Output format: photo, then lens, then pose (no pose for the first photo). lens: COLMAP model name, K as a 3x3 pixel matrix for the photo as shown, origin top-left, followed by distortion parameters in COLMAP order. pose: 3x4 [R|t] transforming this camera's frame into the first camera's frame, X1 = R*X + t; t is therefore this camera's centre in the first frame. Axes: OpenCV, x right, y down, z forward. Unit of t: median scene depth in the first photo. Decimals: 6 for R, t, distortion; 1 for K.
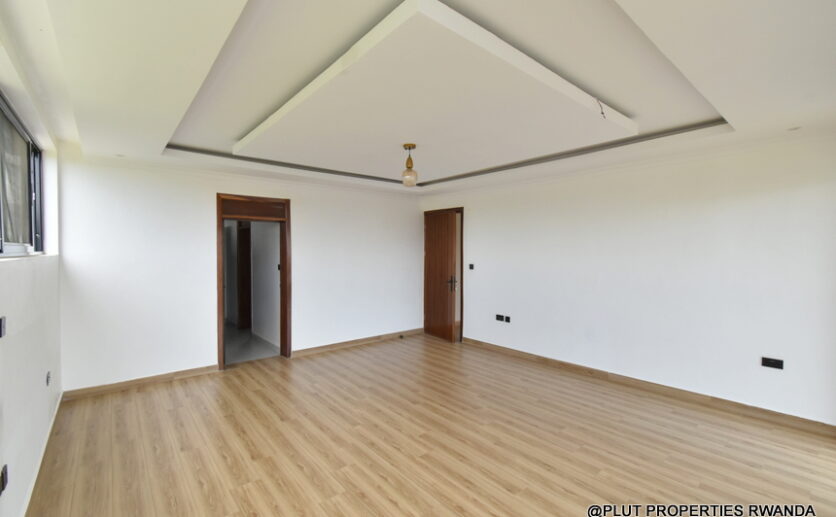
lens RADIAL K [[368.9, 0, 414.8], [0, 368.9, 257.9], [0, 0, 1]] dist [0.000832, -0.000180]
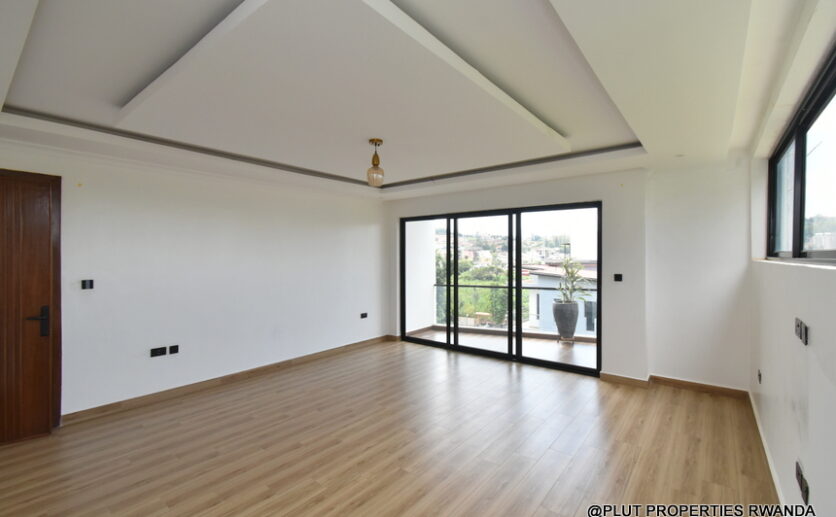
lens RADIAL K [[368.9, 0, 414.8], [0, 368.9, 257.9], [0, 0, 1]] dist [0.000832, -0.000180]
pose [[-0.197013, -0.002580, 0.980397, -0.807019], [0.022537, 0.999720, 0.007159, -0.015599], [-0.980142, 0.023505, -0.196900, 0.952646]]
